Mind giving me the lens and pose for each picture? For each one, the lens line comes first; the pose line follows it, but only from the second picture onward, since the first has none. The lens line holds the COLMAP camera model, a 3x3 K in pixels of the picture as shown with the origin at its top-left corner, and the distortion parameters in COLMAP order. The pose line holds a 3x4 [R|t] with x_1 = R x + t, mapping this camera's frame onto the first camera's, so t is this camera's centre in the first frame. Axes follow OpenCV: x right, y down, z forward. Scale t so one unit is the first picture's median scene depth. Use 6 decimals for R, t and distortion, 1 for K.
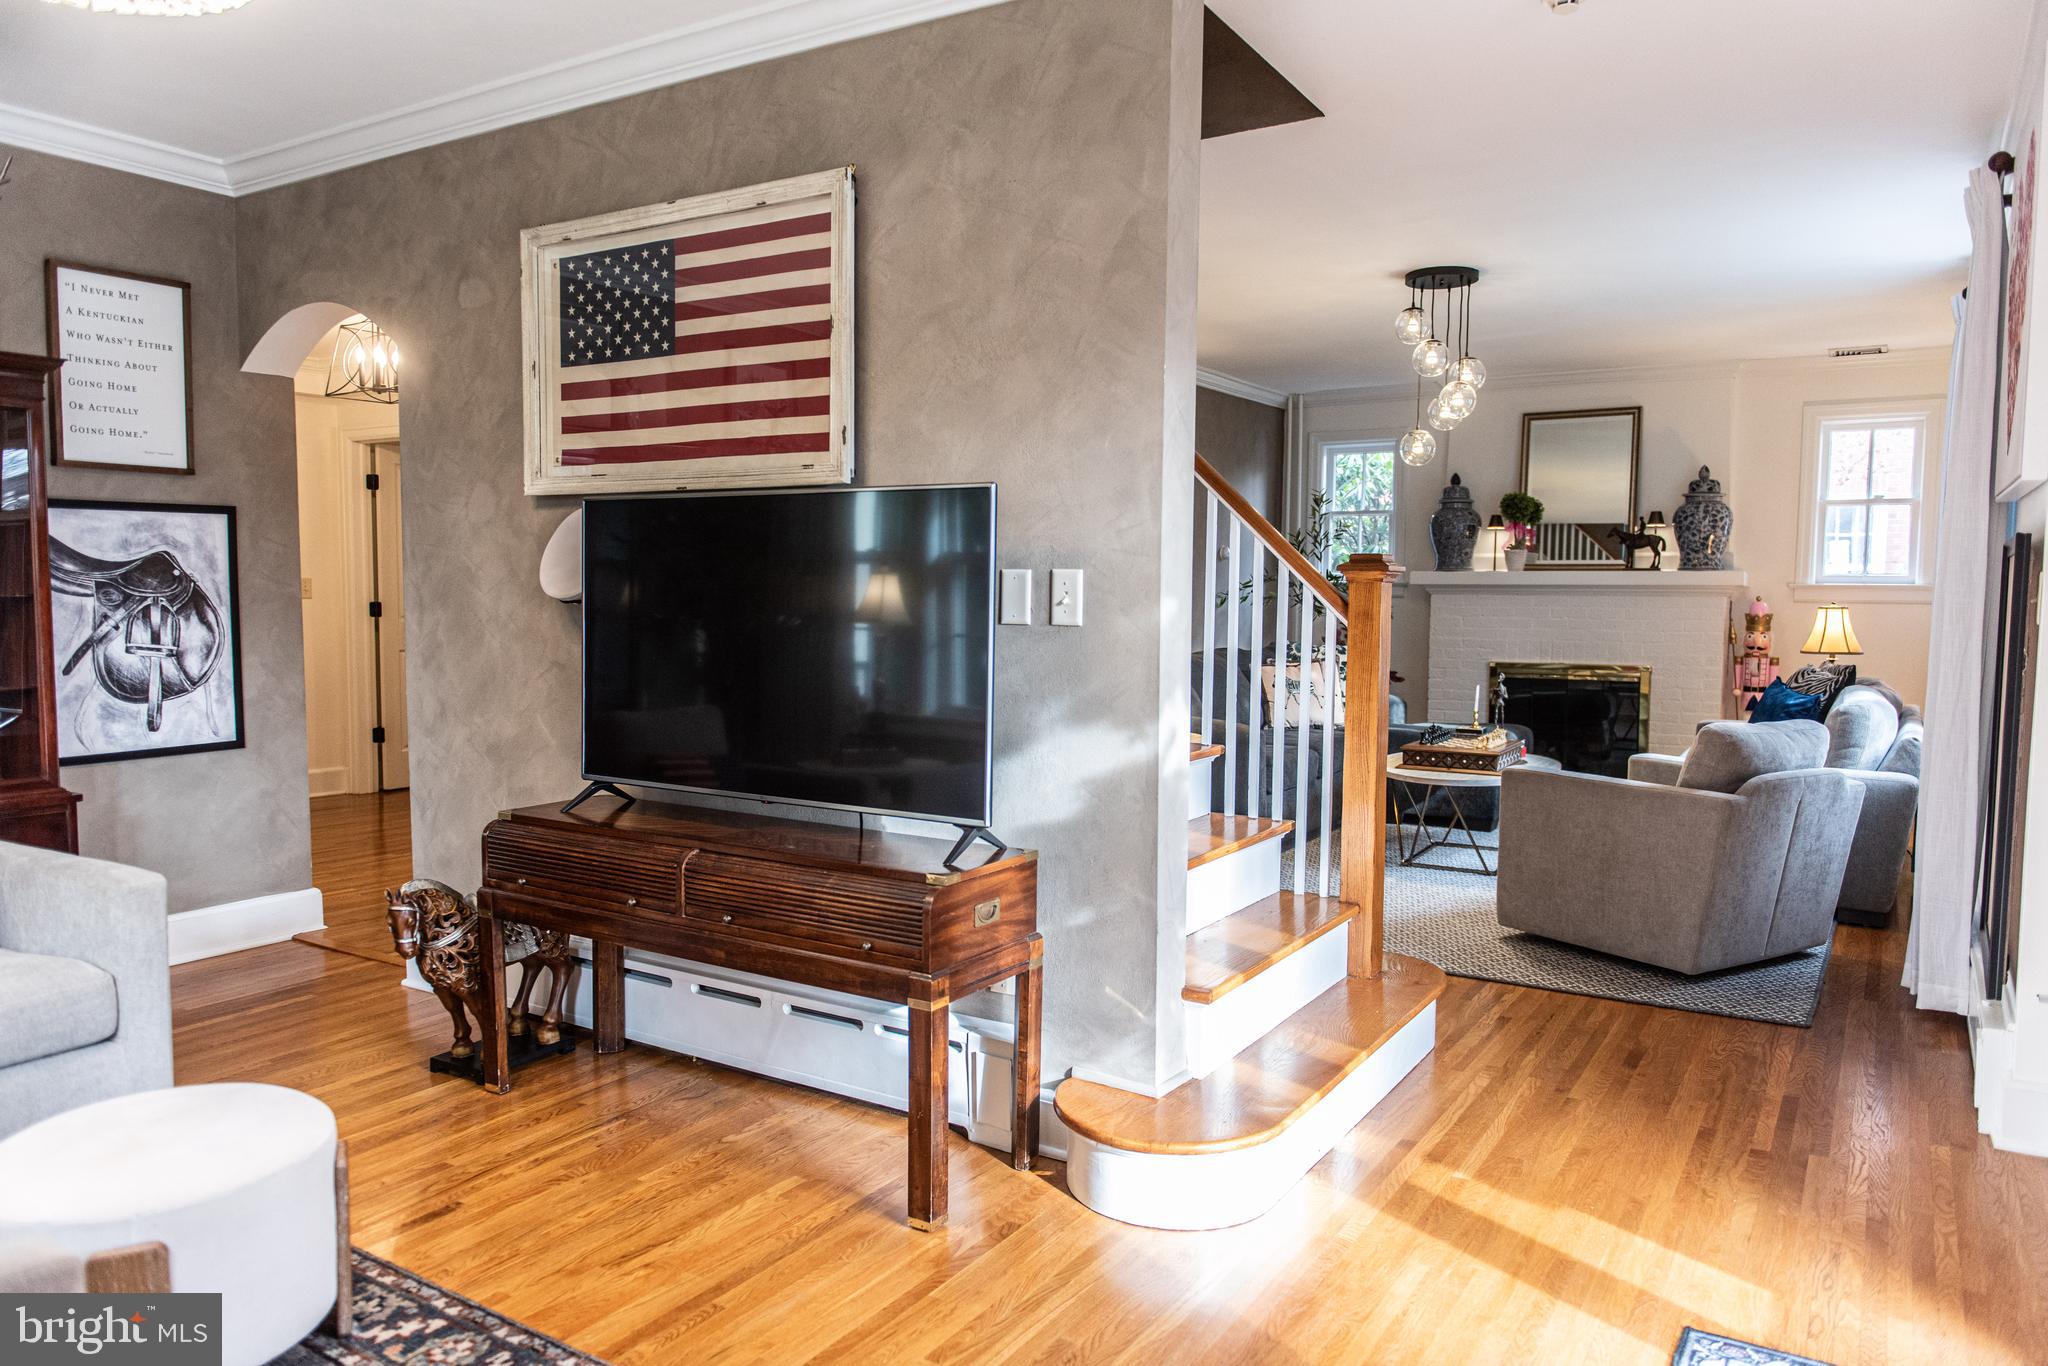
lens RADIAL K [[1397.9, 0, 1017.1], [0, 1397.9, 686.9], [0, 0, 1]] dist [0.004249, -0.003366]
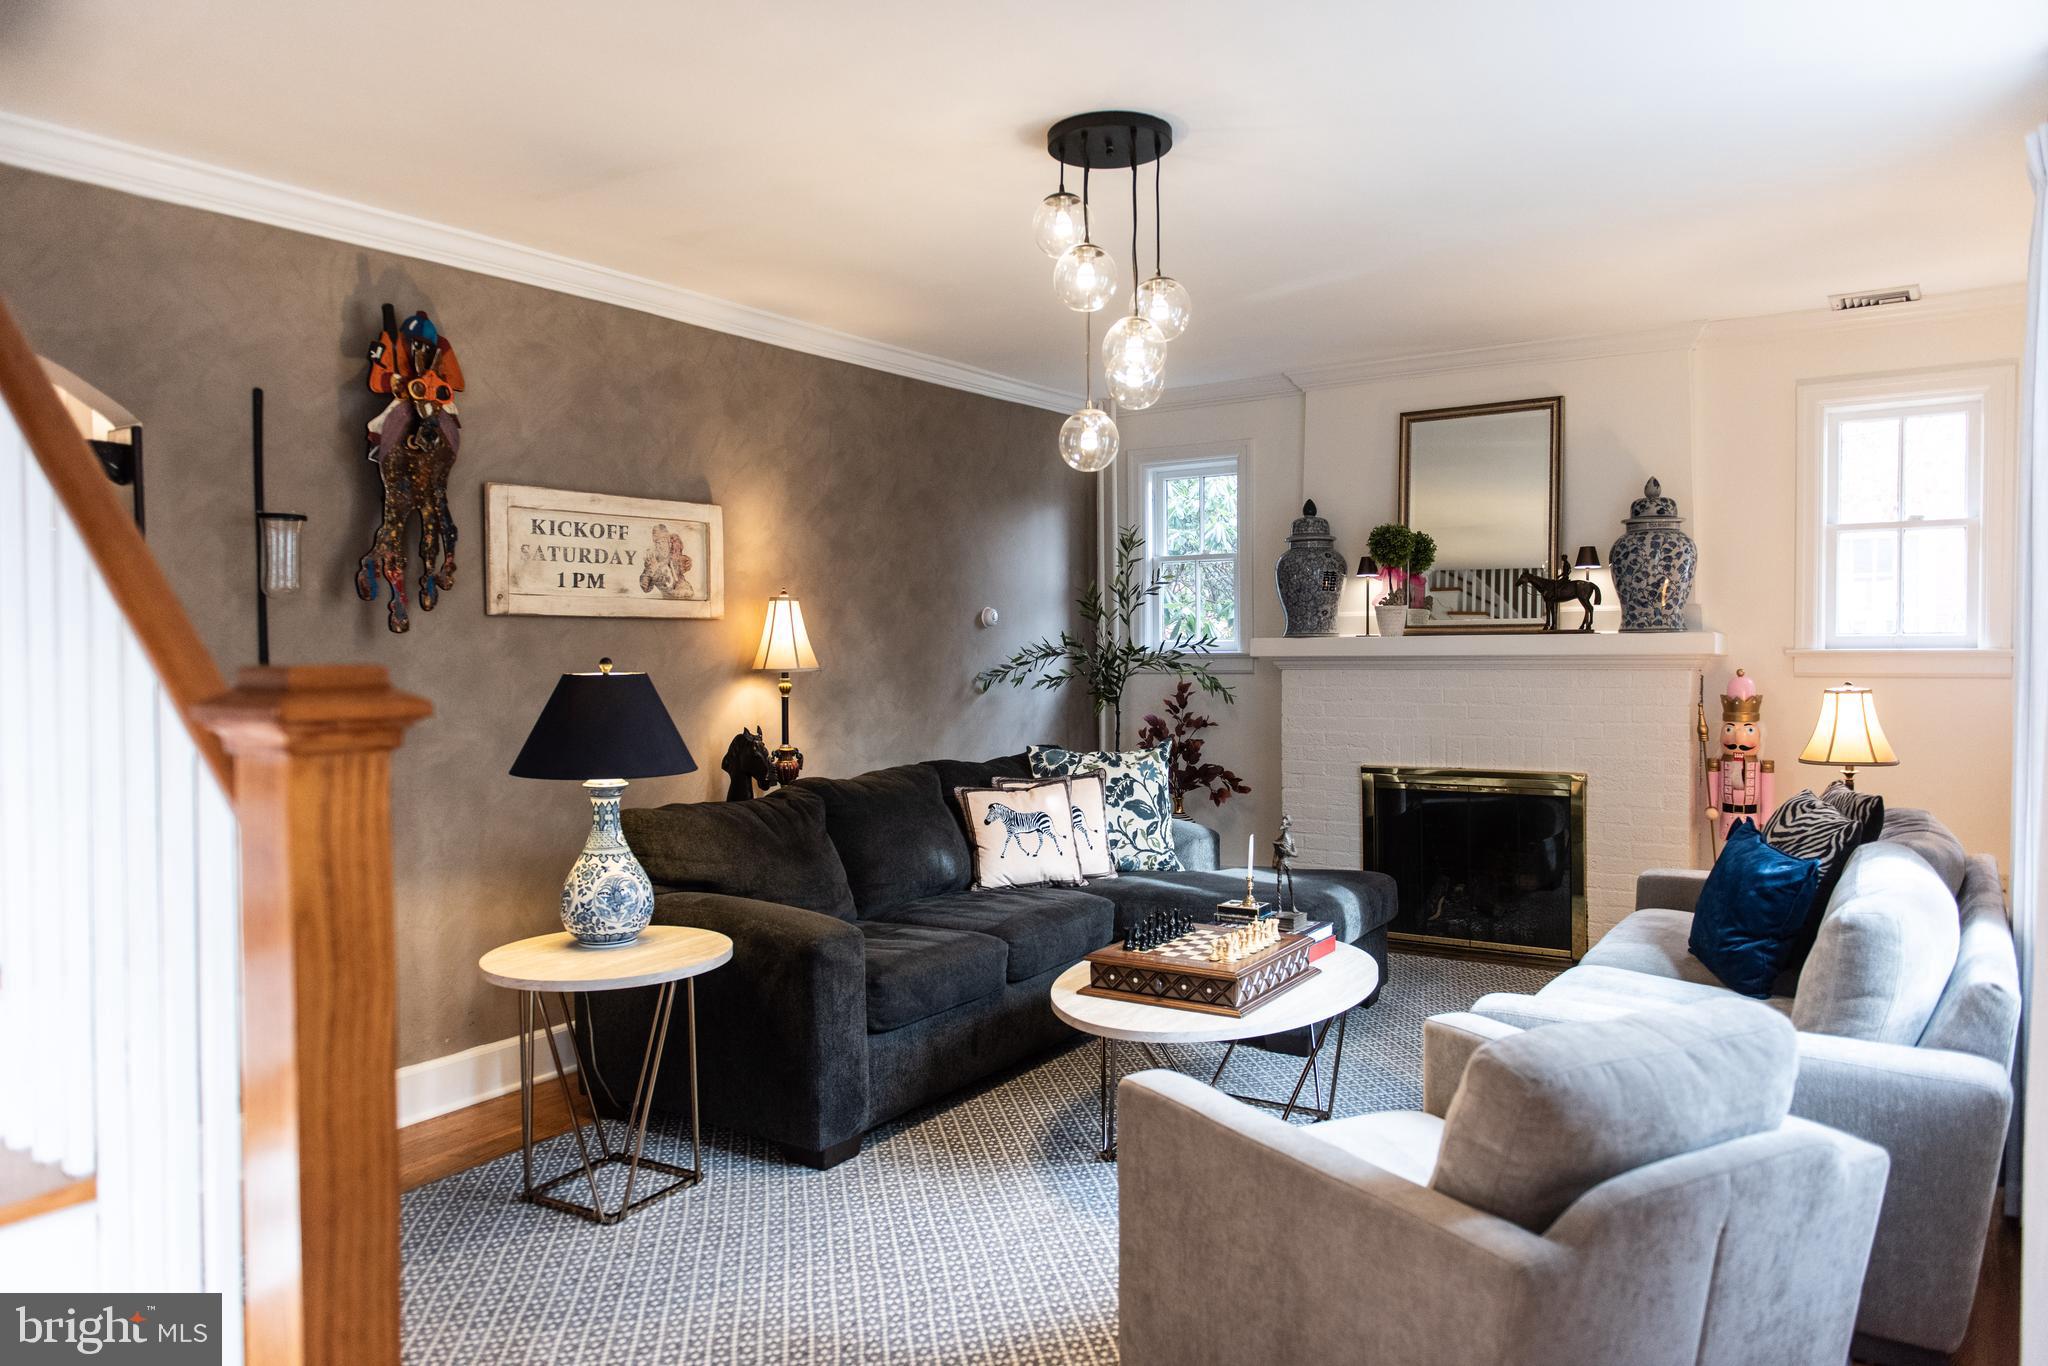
lens RADIAL K [[1397.9, 0, 1017.1], [0, 1397.9, 686.9], [0, 0, 1]] dist [0.004249, -0.003366]
pose [[0.999403, -0.017150, -0.030003, 0.203936], [0.015949, 0.999080, -0.039806, -0.035201], [0.030658, 0.039303, 0.998757, 0.320465]]
